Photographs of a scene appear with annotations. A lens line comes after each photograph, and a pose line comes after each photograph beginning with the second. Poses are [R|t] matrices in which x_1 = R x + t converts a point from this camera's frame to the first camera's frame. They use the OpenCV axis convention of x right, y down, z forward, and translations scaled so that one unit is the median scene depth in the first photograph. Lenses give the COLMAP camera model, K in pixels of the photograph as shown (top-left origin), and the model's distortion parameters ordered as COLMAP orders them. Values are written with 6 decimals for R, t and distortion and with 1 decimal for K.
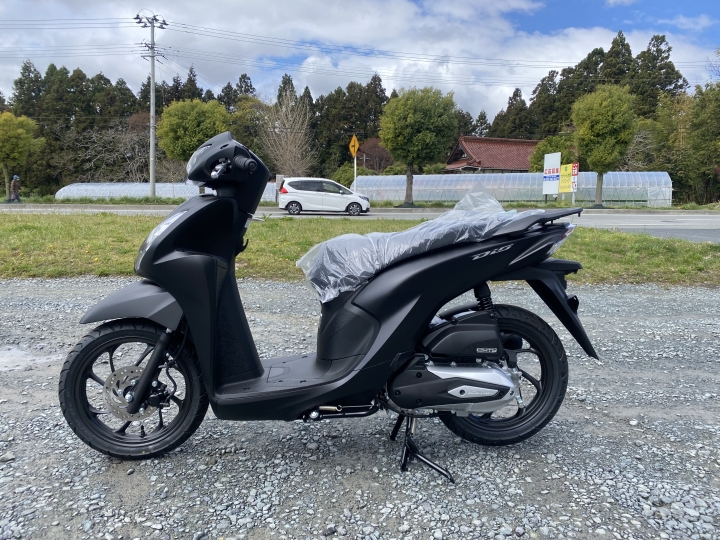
lens RADIAL K [[543.6, 0, 355.0], [0, 543.6, 269.6], [0, 0, 1]] dist [0.005414, -0.014325]
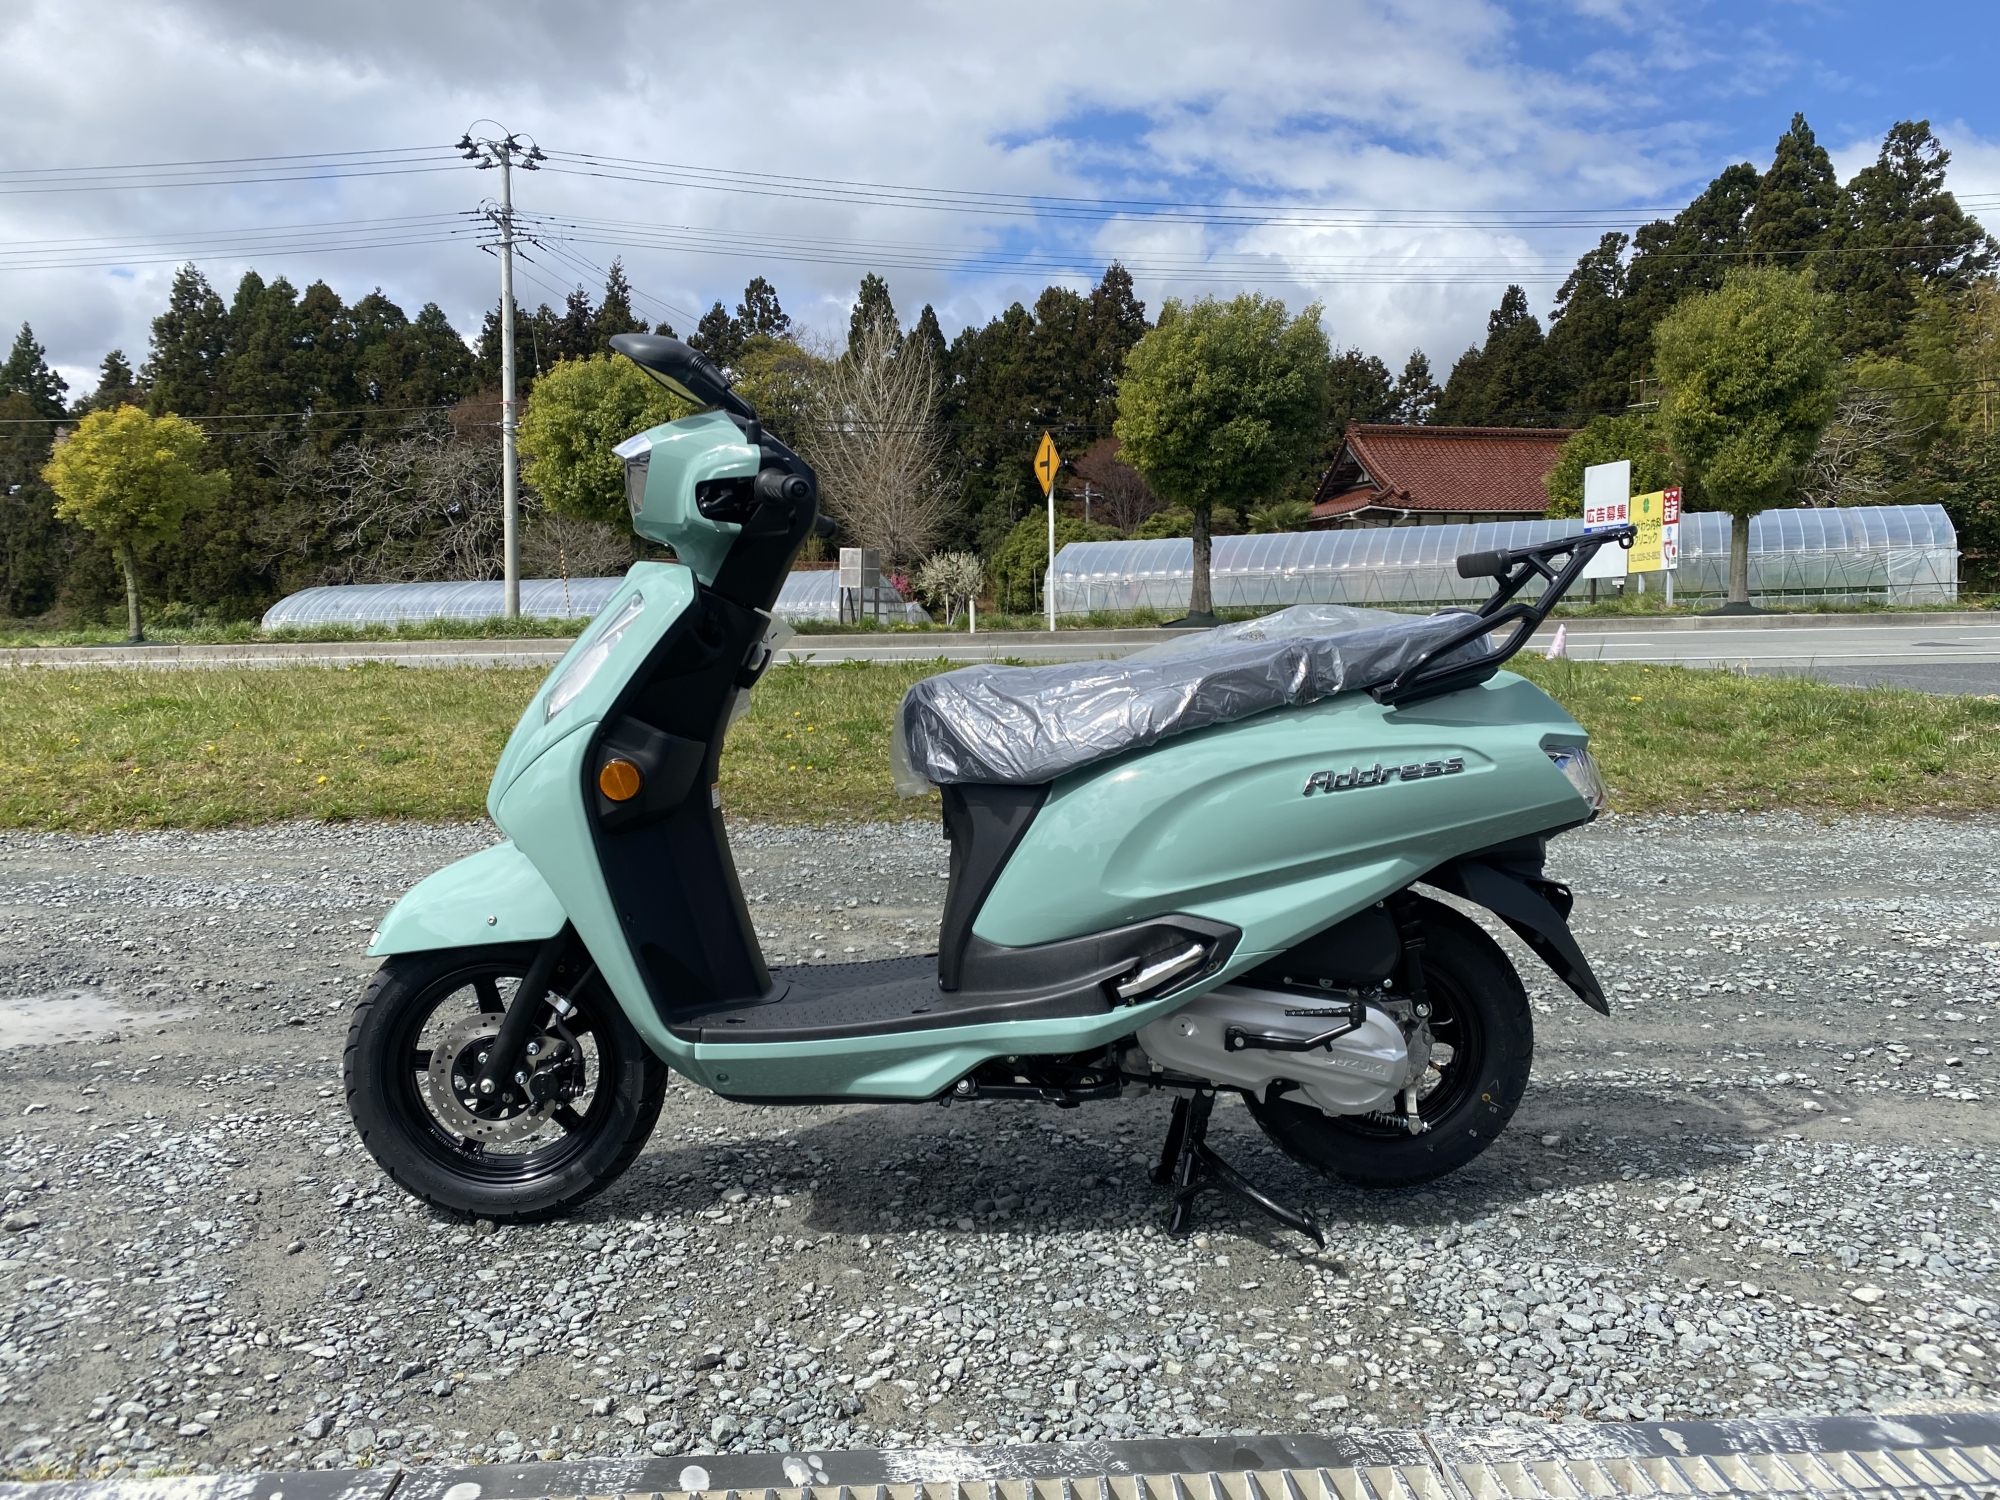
lens RADIAL K [[1510.1, 0, 990.3], [0, 1510.1, 756.3], [0, 0, 1]] dist [0.005414, -0.014325]
pose [[0.998105, -0.023916, -0.056694, 0.008431], [0.022096, 0.999227, -0.032517, 0.001359], [0.057428, 0.031202, 0.997862, -0.006740]]
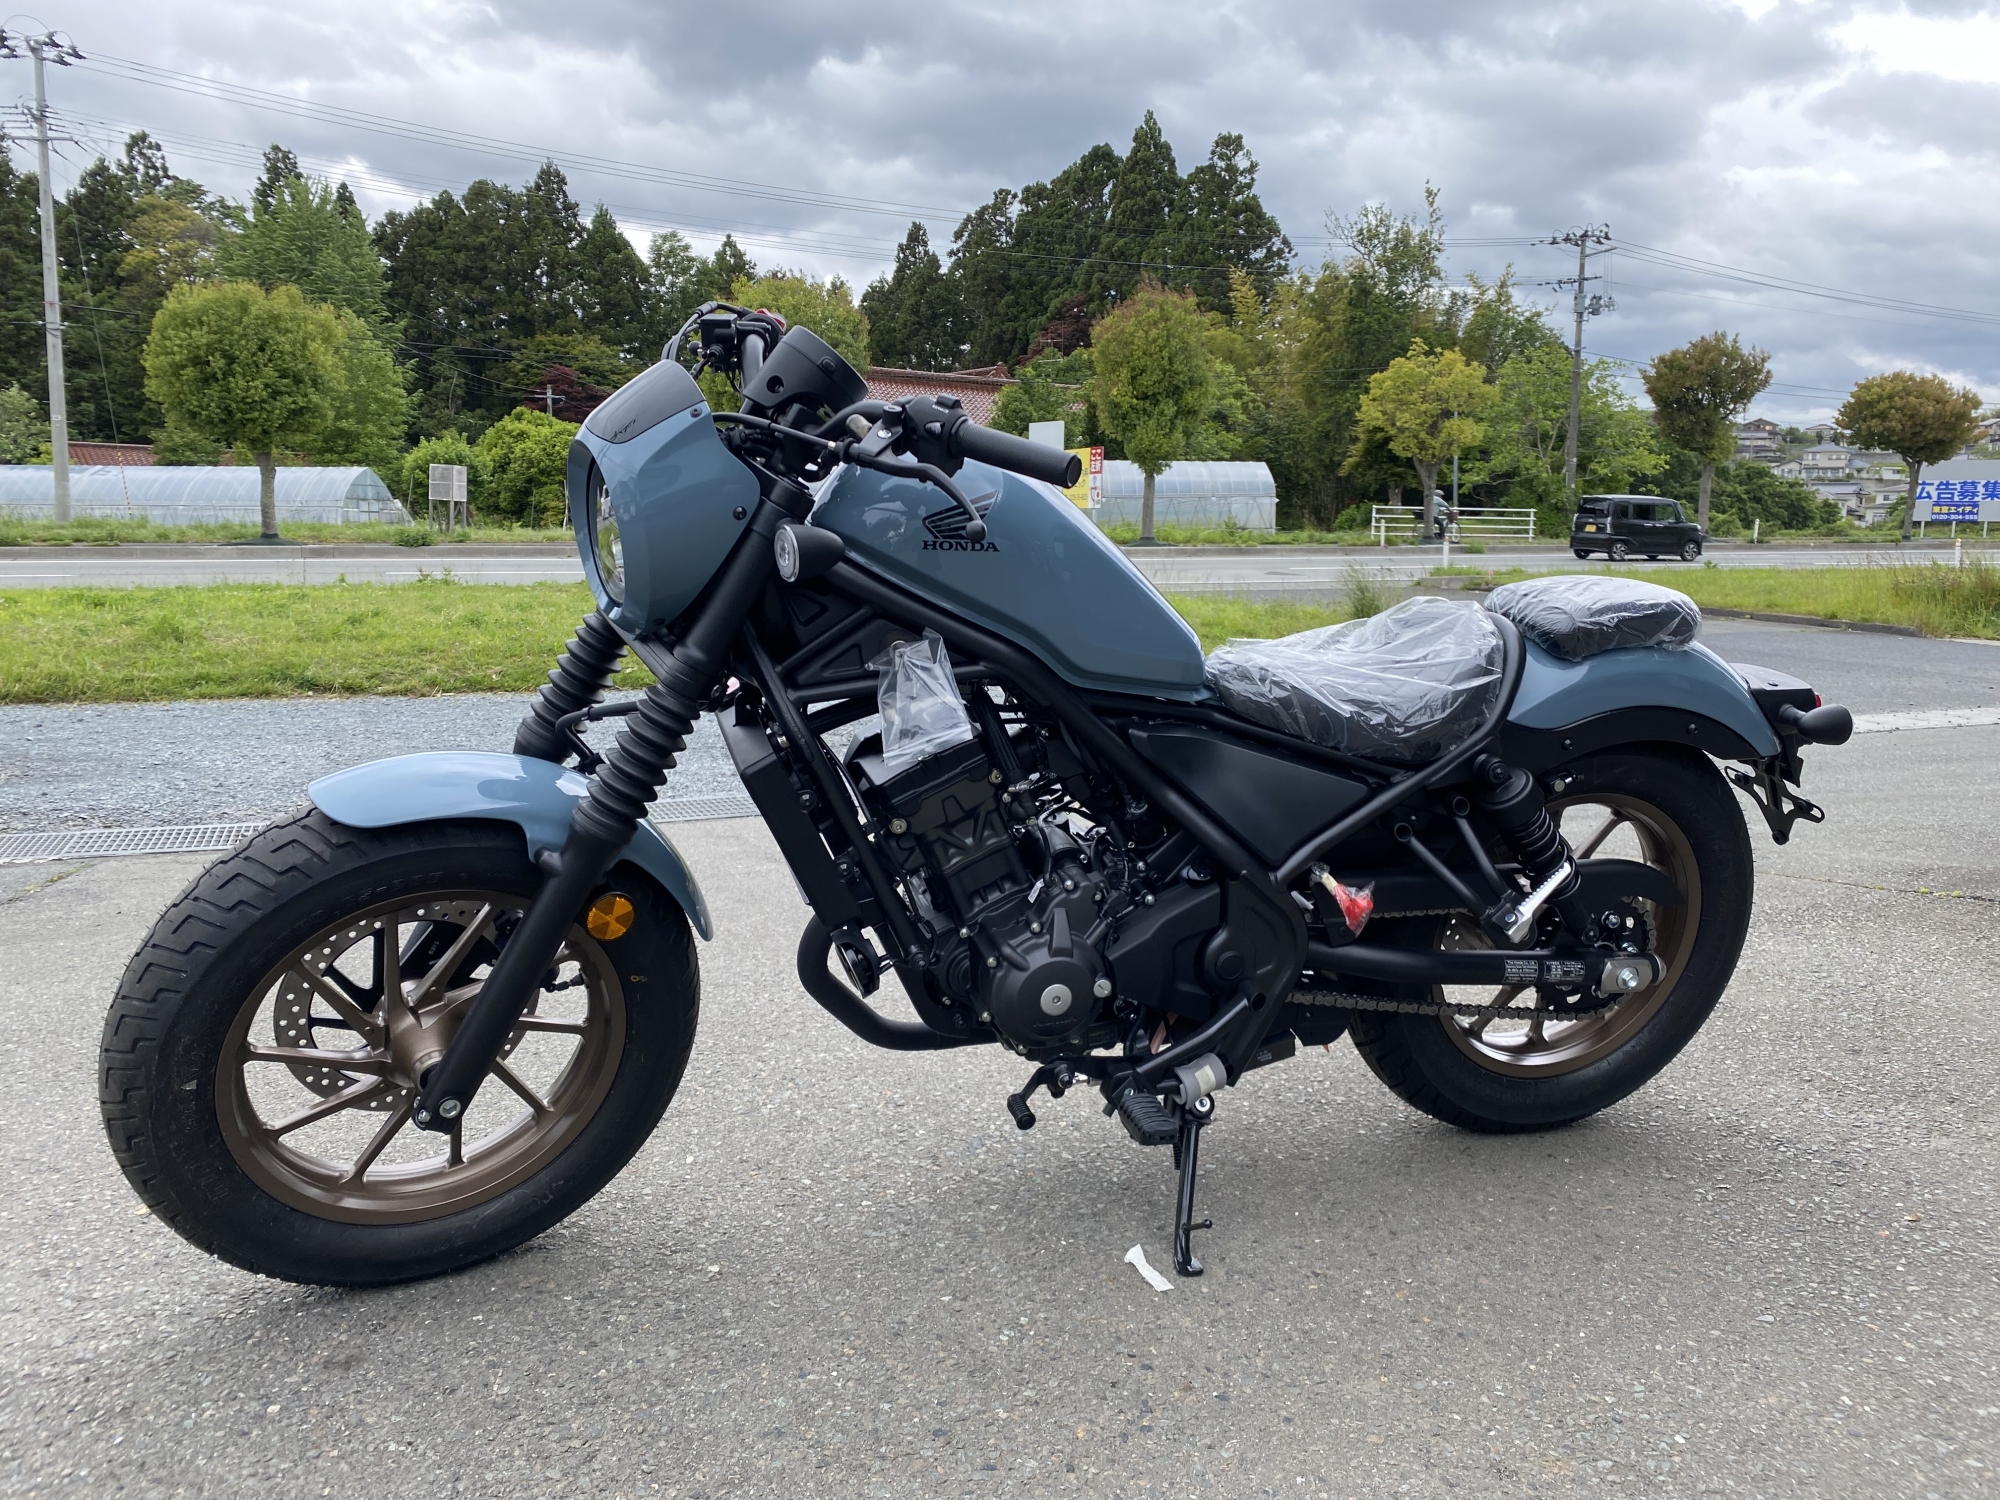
lens RADIAL K [[1510.1, 0, 986.4], [0, 1510.1, 754.2], [0, 0, 1]] dist [0.005414, -0.014325]
pose [[0.940250, -0.055951, 0.335857, -0.109794], [0.041292, 0.997863, 0.050635, 0.001791], [-0.337972, -0.033742, 0.940551, -0.167464]]
